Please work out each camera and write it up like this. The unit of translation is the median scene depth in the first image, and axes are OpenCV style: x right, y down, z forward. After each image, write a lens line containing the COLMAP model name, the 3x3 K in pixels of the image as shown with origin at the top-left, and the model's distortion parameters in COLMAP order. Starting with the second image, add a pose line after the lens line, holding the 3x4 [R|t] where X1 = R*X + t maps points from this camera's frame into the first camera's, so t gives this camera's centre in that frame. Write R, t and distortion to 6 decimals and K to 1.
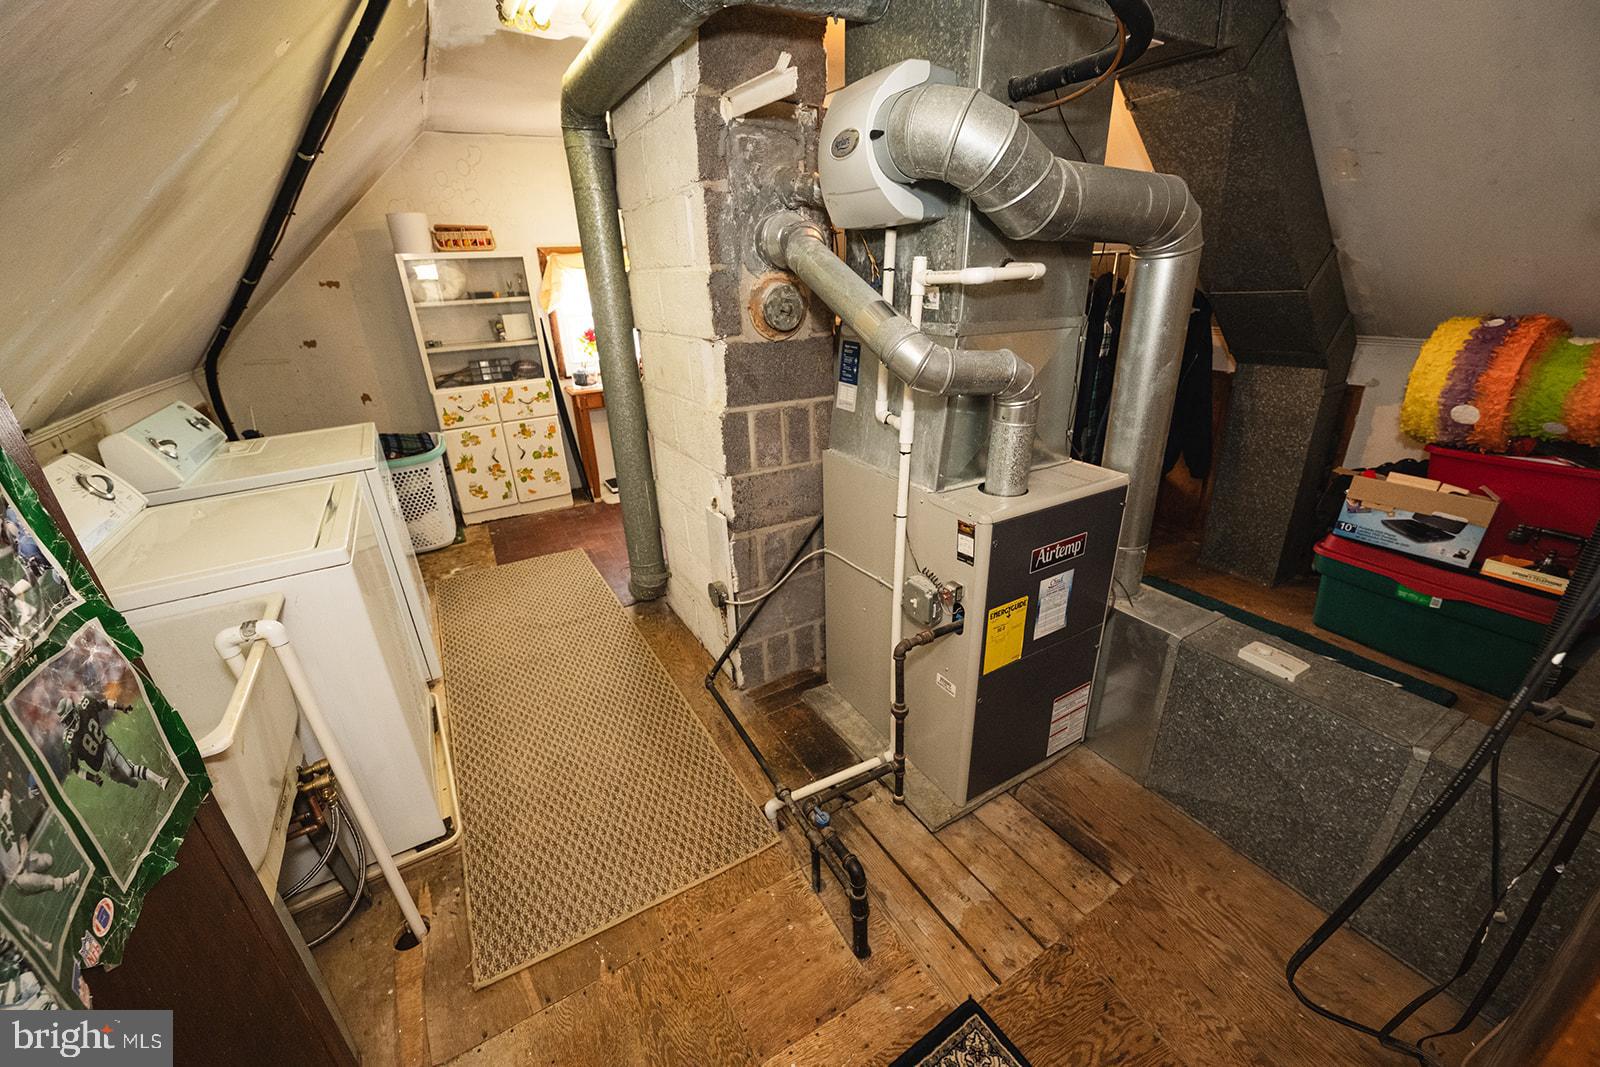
lens RADIAL K [[638.7, 0, 809.3], [0, 638.7, 530.8], [0, 0, 1]] dist [-0.002565, 0.001537]
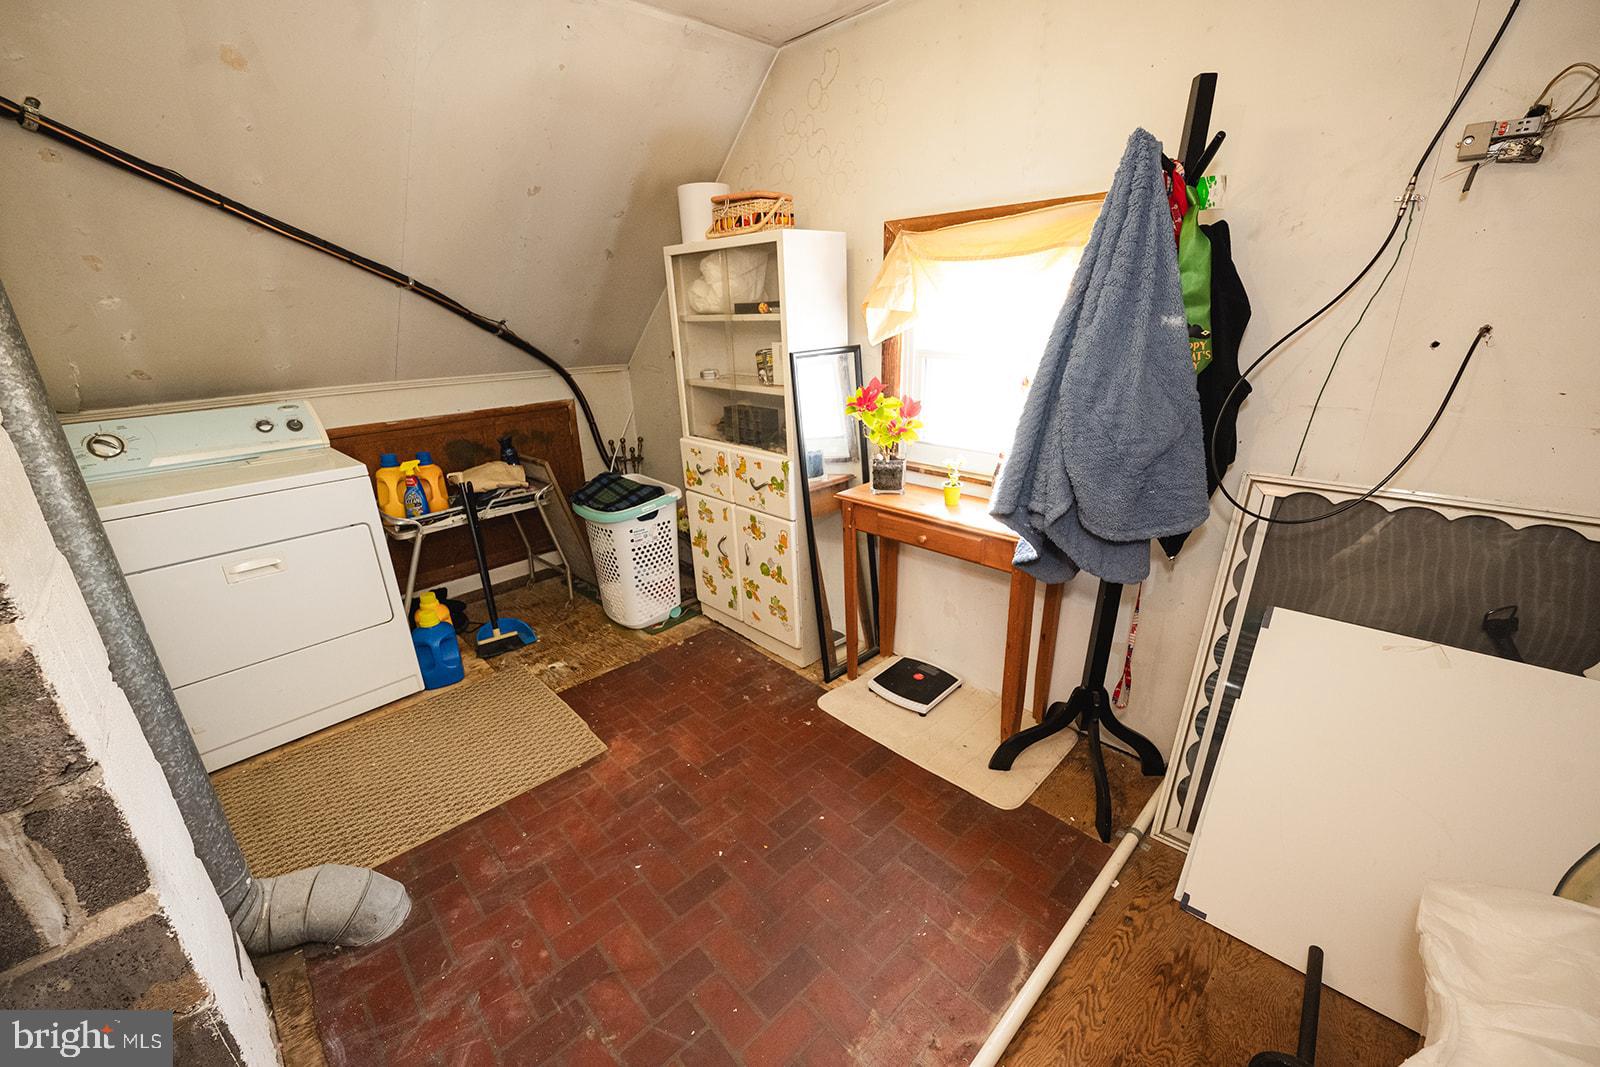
lens RADIAL K [[638.7, 0, 799.4], [0, 638.7, 532.6], [0, 0, 1]] dist [-0.002565, 0.001537]
pose [[0.244119, 0.357453, -0.901462, 0.124843], [-0.358982, 0.896858, 0.258413, -0.330760], [0.900854, 0.260525, 0.347260, 0.834215]]
